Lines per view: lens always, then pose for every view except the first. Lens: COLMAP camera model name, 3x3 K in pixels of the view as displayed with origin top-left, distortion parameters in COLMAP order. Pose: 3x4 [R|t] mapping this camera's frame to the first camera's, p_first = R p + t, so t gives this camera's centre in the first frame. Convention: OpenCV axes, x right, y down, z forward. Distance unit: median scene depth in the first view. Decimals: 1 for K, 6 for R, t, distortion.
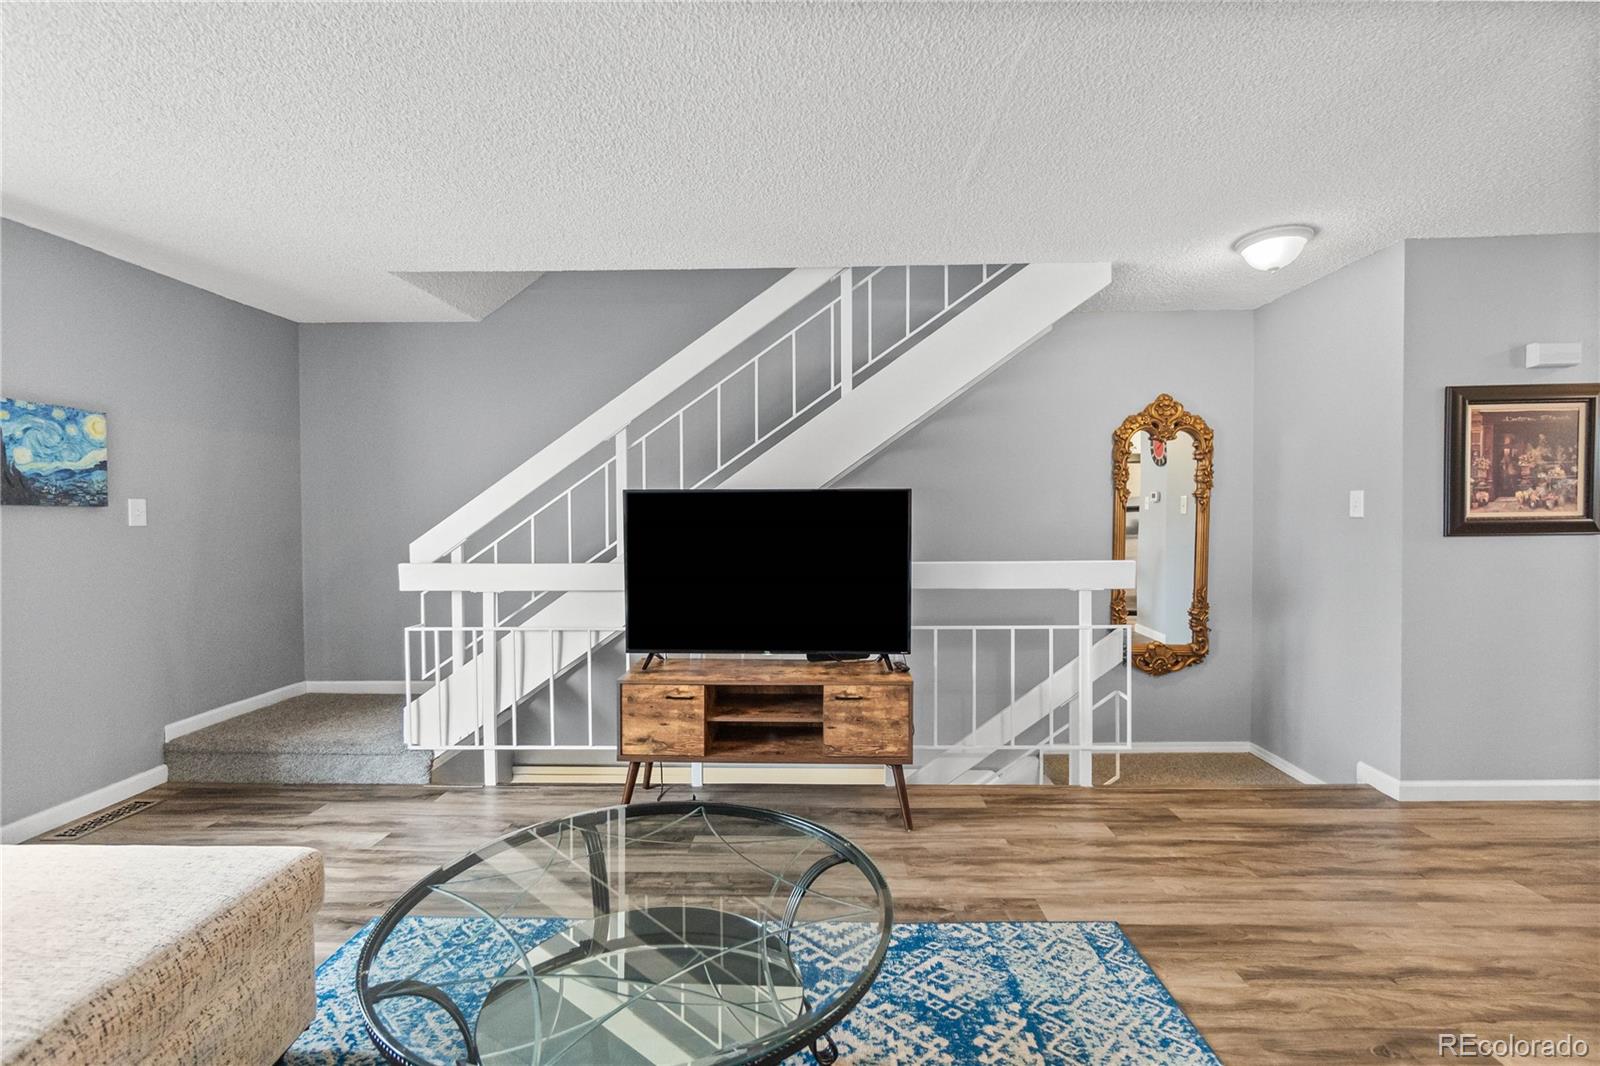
lens RADIAL K [[719.2, 0, 797.2], [0, 719.2, 523.4], [0, 0, 1]] dist [0.001028, -0.000261]
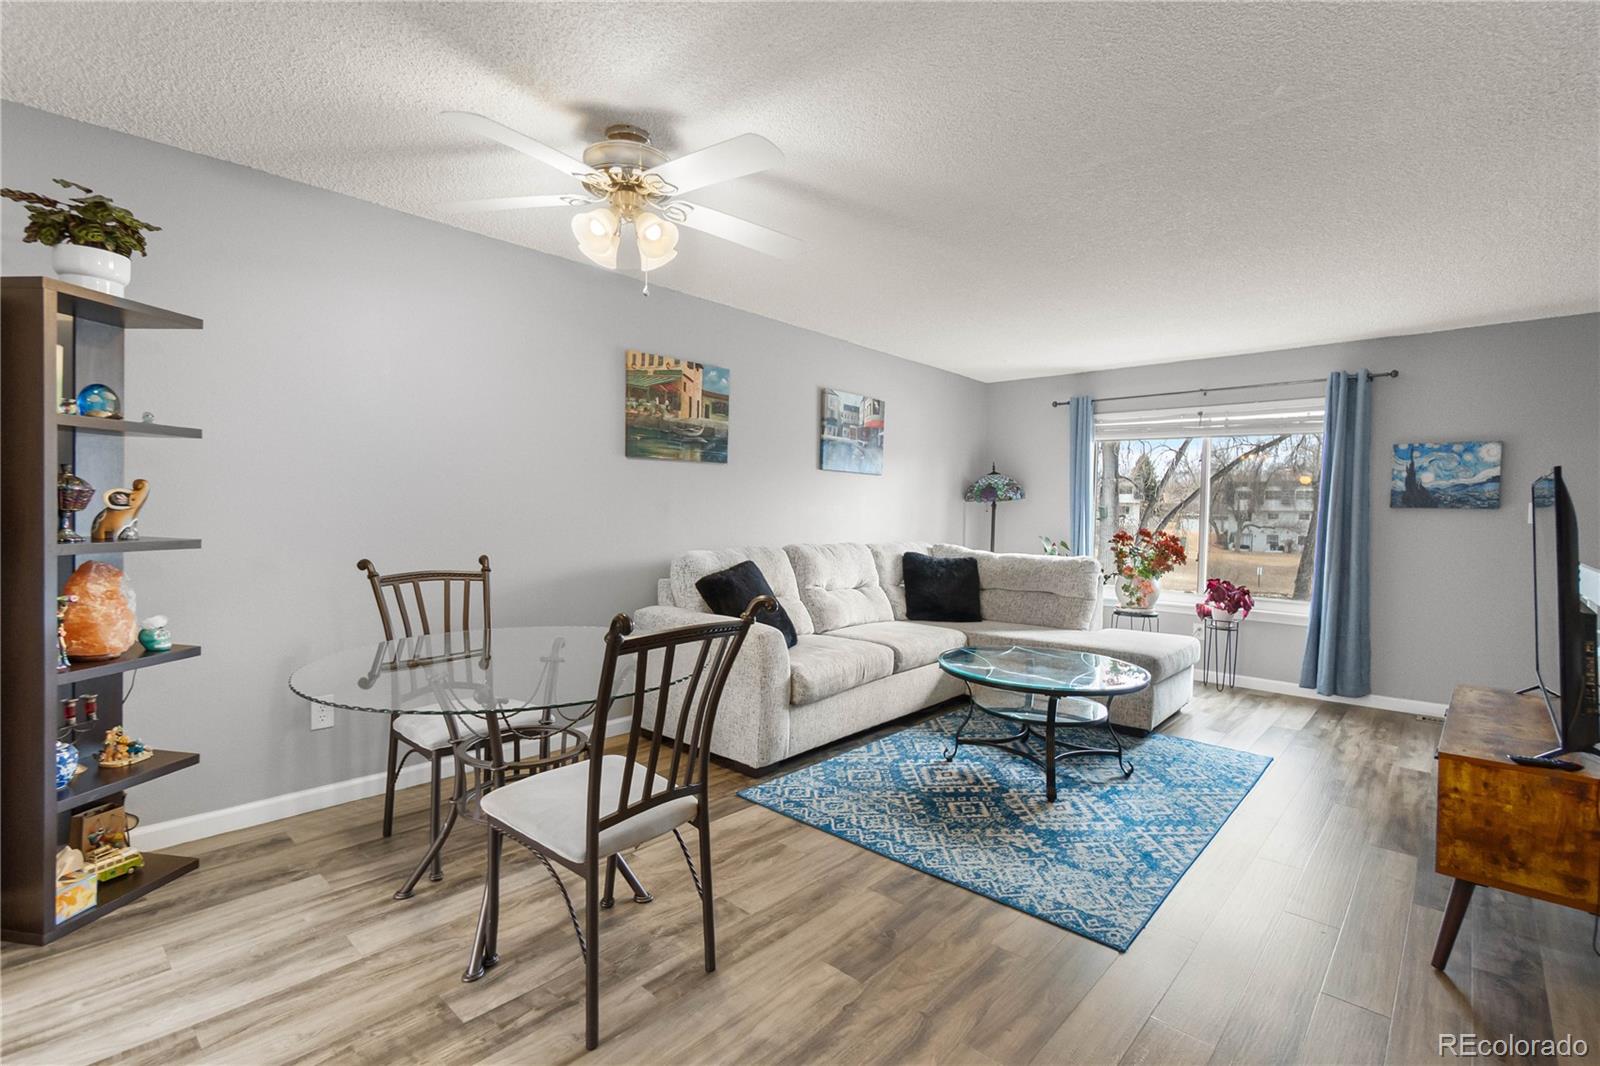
lens RADIAL K [[716.8, 0, 792.1], [0, 716.8, 508.2], [0, 0, 1]] dist [-0.002178, 0.000149]
pose [[-0.658061, -0.006341, -0.752938, 1.018836], [-0.019493, 0.999773, 0.008618, -0.009360], [0.752712, 0.020348, -0.658035, 0.914488]]
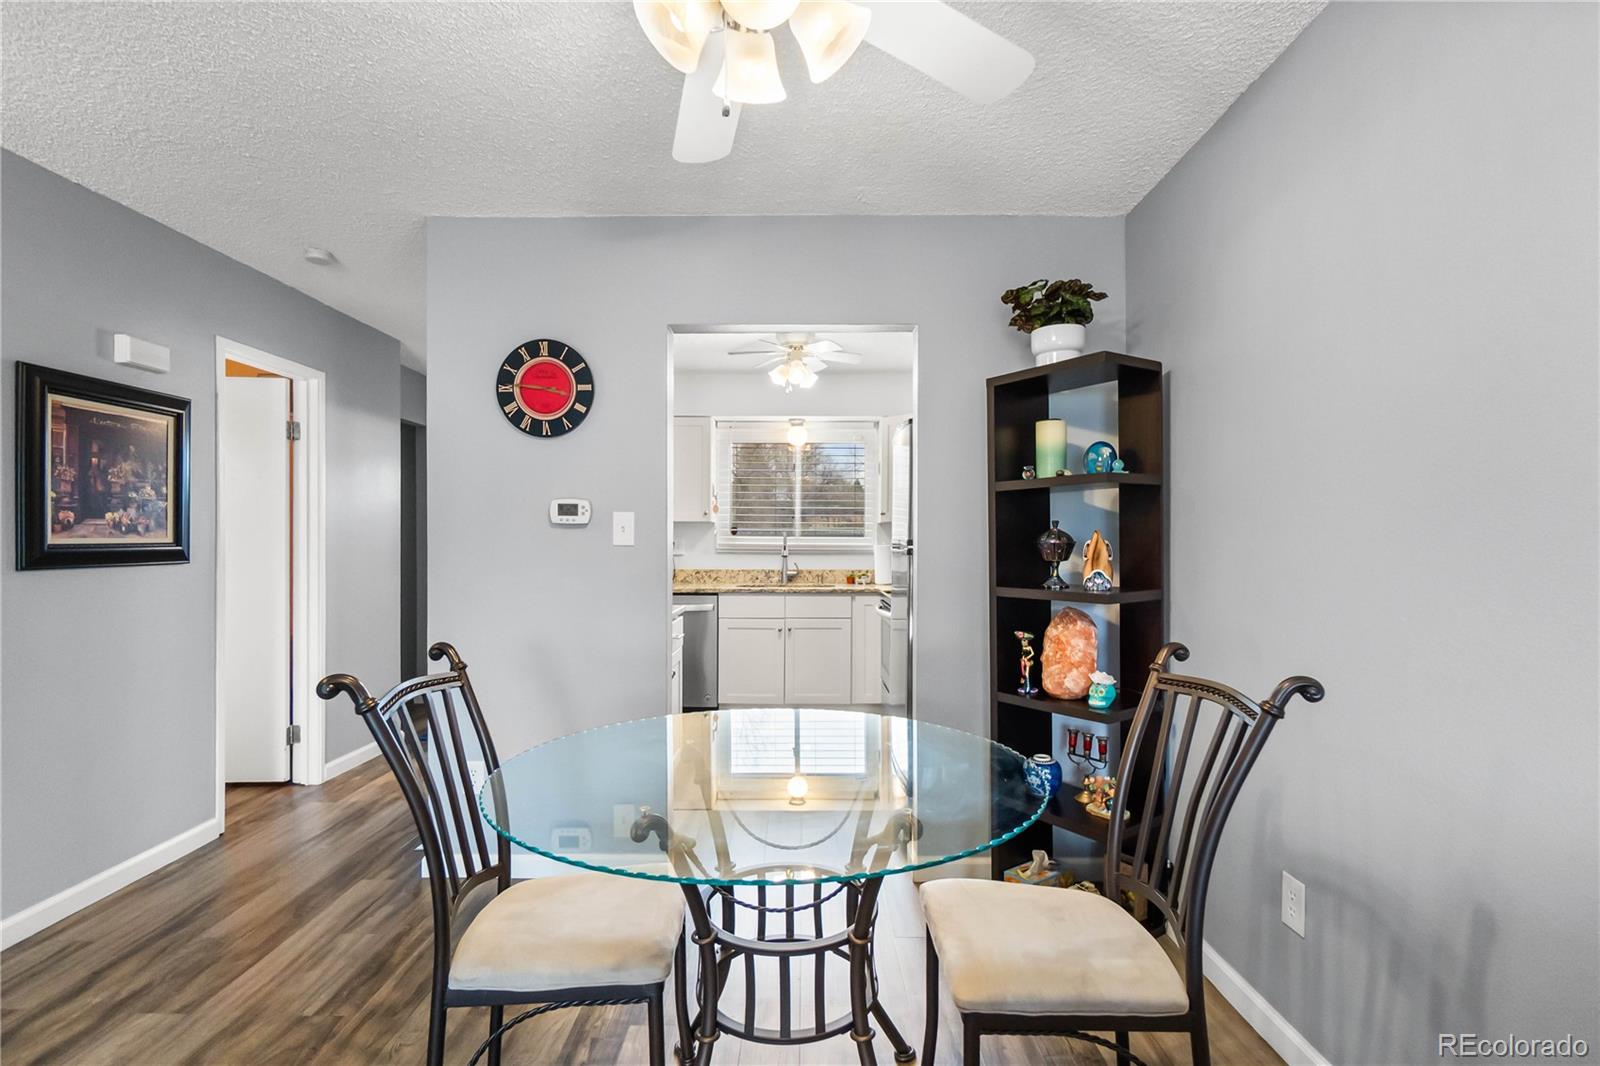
lens RADIAL K [[753.6, 0, 790.4], [0, 753.6, 552.8], [0, 0, 1]] dist [0.001648, 0.000456]
pose [[-0.013042, -0.007138, 0.999889, 0.139440], [0.005523, 0.999959, 0.007211, -0.000581], [-0.999900, 0.005616, -0.013002, 0.240856]]
